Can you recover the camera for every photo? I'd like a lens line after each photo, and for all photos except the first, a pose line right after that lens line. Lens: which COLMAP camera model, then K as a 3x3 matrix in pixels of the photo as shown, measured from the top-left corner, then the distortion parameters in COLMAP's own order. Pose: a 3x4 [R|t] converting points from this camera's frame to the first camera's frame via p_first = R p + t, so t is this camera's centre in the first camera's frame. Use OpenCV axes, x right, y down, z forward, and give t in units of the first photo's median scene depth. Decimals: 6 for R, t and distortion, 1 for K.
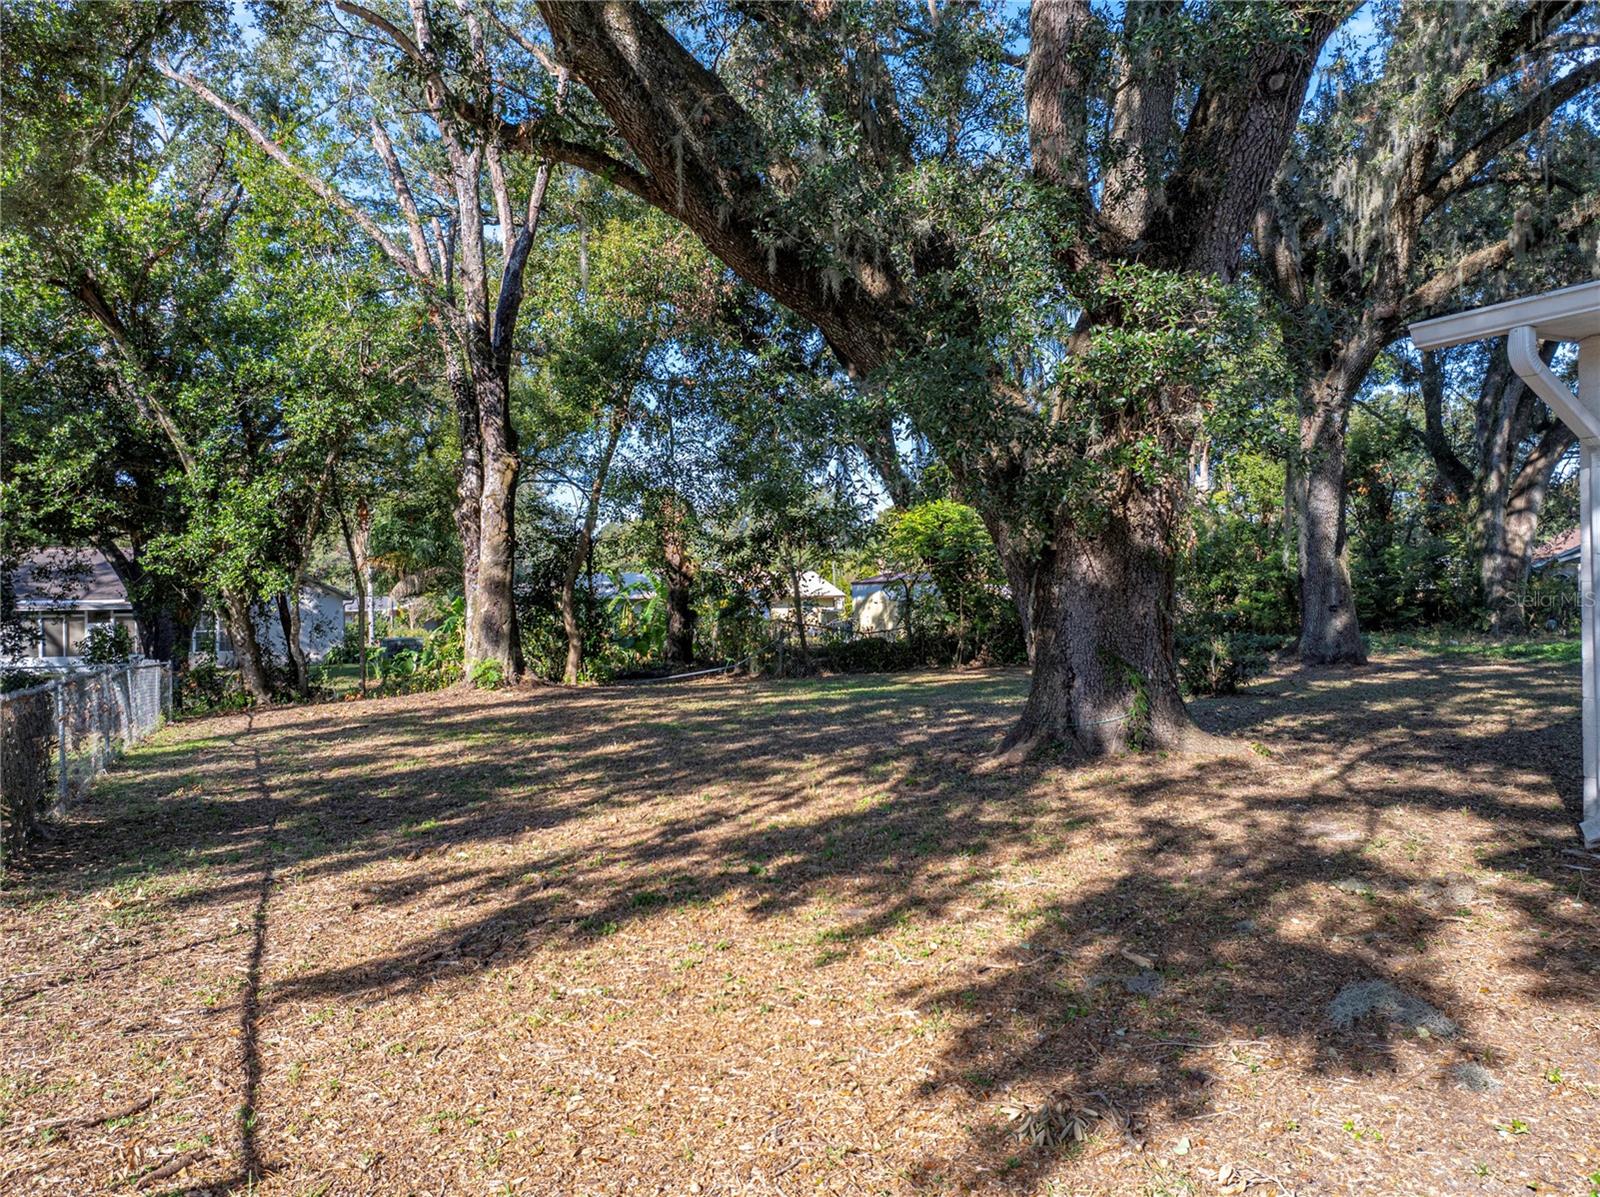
lens RADIAL K [[1122.9, 0, 797.5], [0, 1122.9, 595.3], [0, 0, 1]] dist [-0.019279, 0.004829]
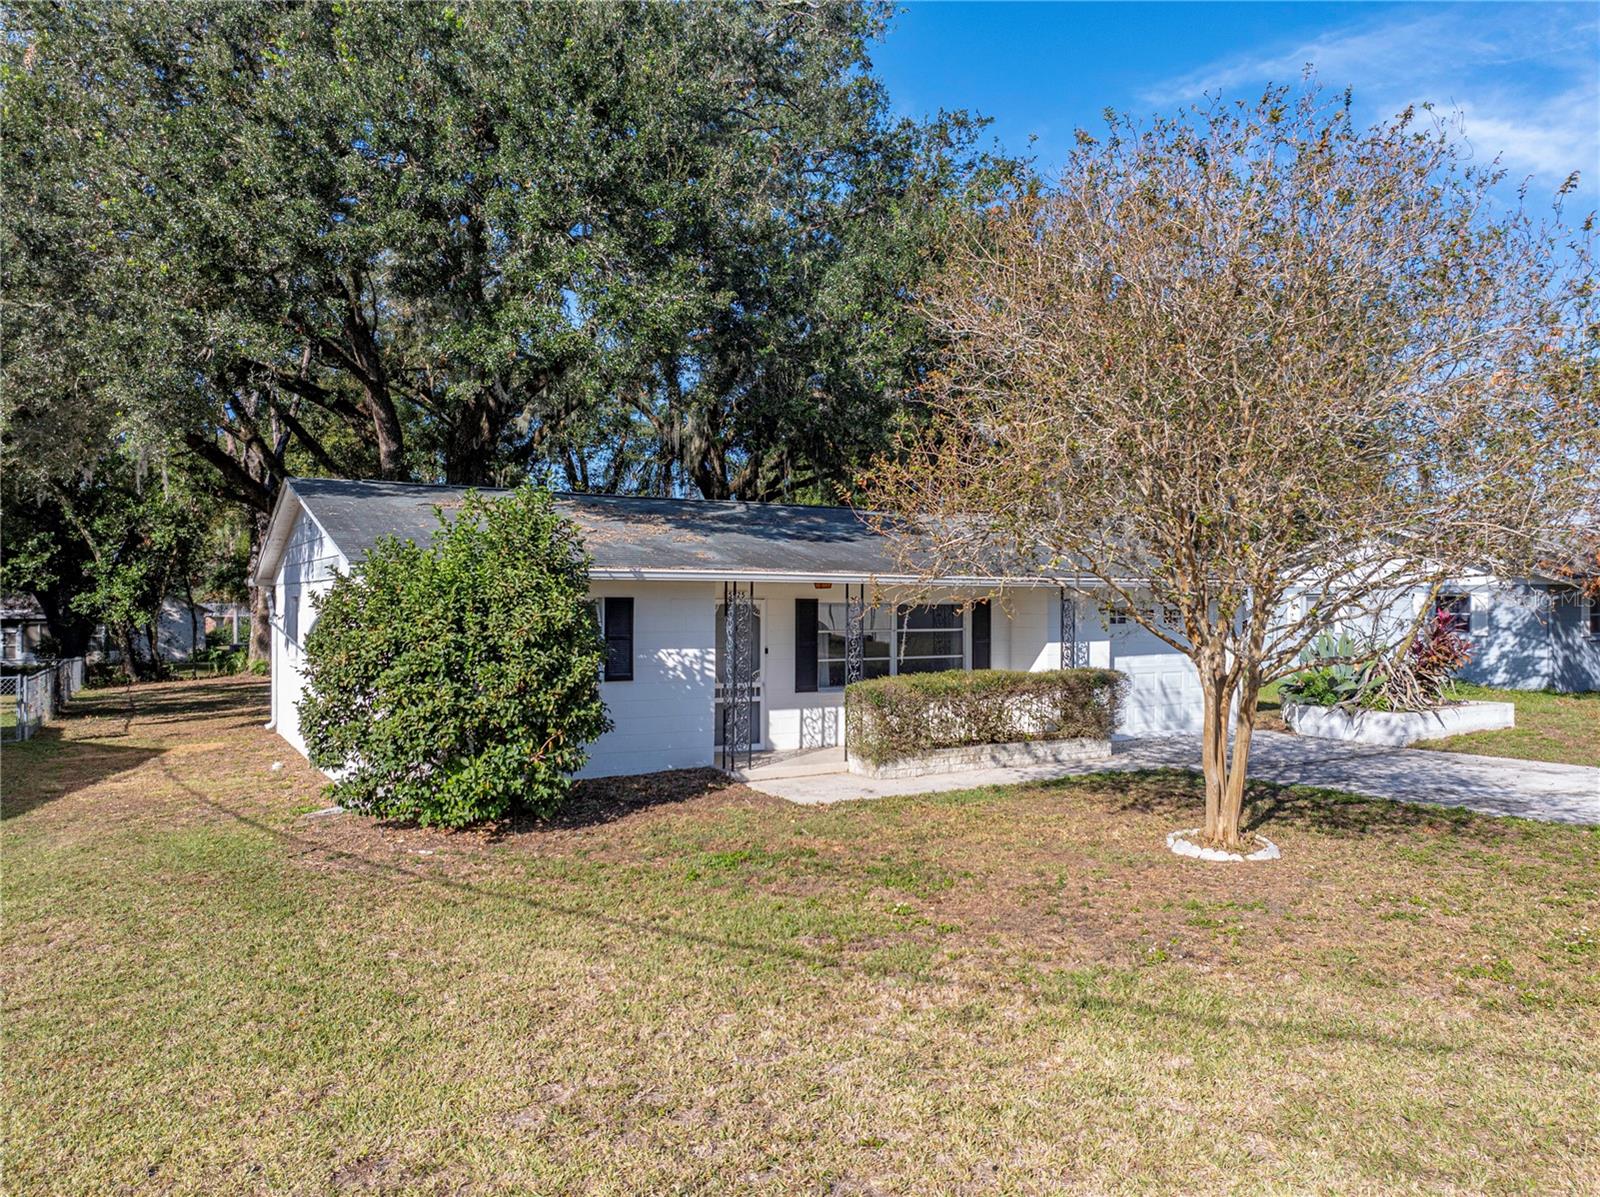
lens RADIAL K [[1122.9, 0, 801.1], [0, 1122.9, 598.2], [0, 0, 1]] dist [-0.019279, 0.004829]
pose [[0.996158, 0.017115, 0.085881, 0.511902], [-0.016821, 0.999850, -0.004142, -0.058261], [-0.085939, 0.002682, 0.996297, -1.044210]]
